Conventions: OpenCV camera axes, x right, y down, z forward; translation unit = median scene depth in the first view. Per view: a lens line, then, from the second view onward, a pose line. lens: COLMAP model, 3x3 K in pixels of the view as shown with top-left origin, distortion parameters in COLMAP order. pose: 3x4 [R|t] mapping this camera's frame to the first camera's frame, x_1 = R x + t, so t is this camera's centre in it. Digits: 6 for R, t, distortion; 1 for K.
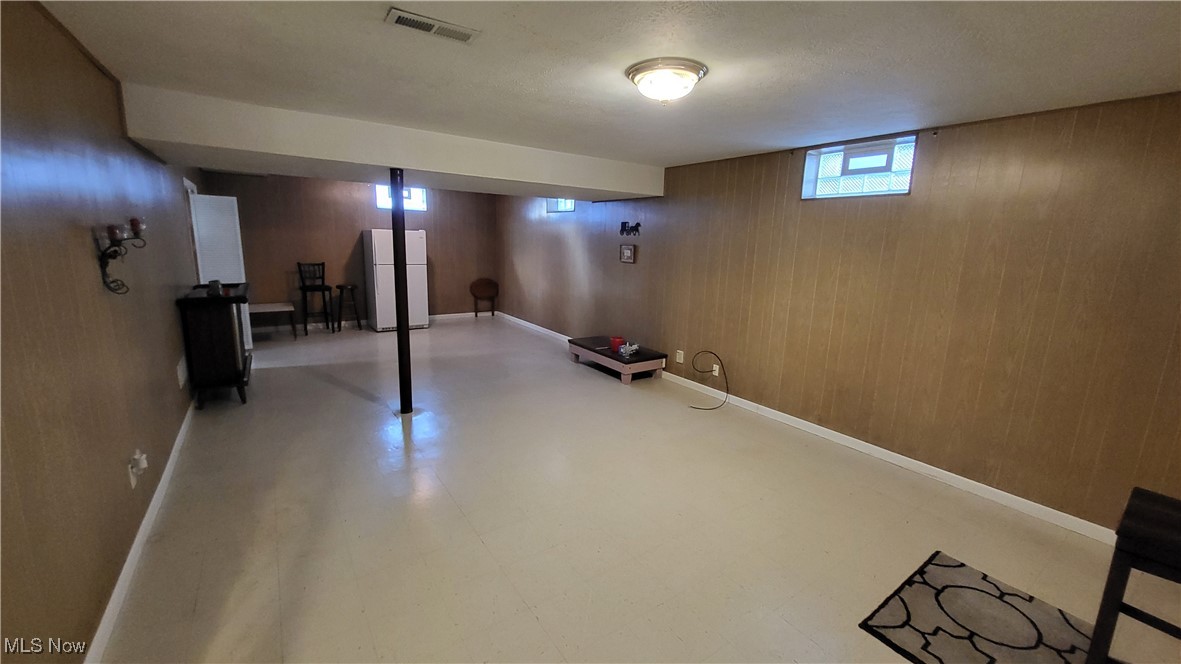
lens RADIAL K [[463.4, 0, 590.5], [0, 463.4, 332.0], [0, 0, 1]] dist [-0.000839, -0.000421]
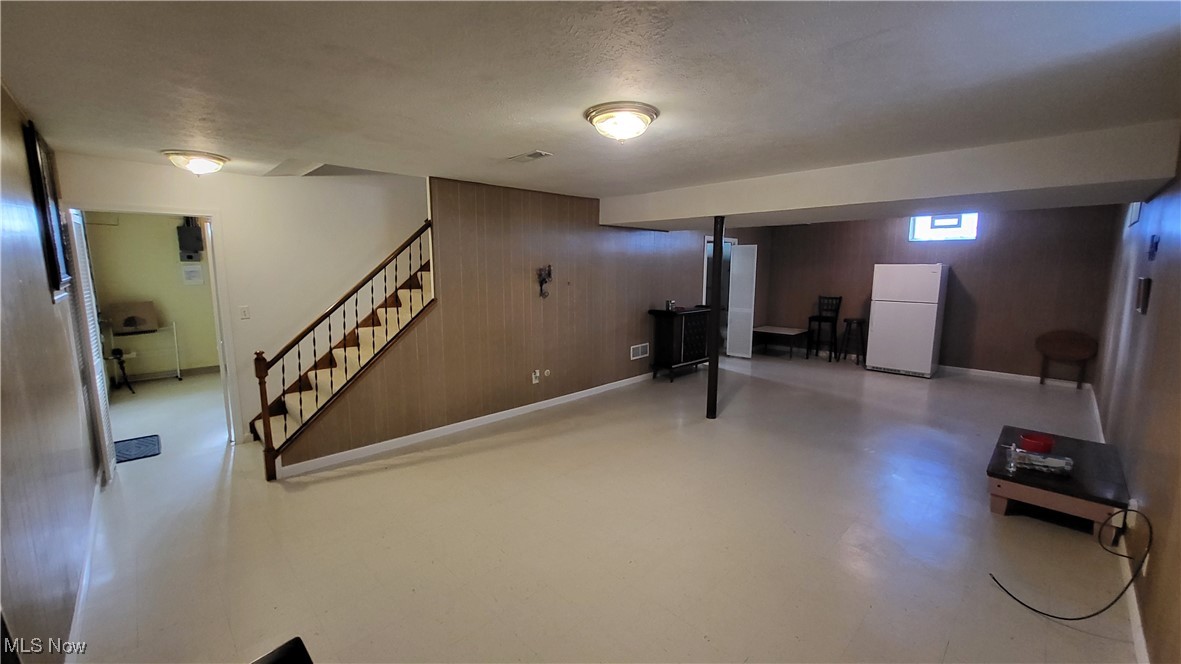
lens RADIAL K [[463.4, 0, 590.5], [0, 463.4, 332.0], [0, 0, 1]] dist [-0.000839, -0.000421]
pose [[0.153992, 0.108392, -0.982109, 0.403931], [-0.189917, 0.978678, 0.078235, -0.044059], [0.969648, 0.174471, 0.171294, 0.268619]]
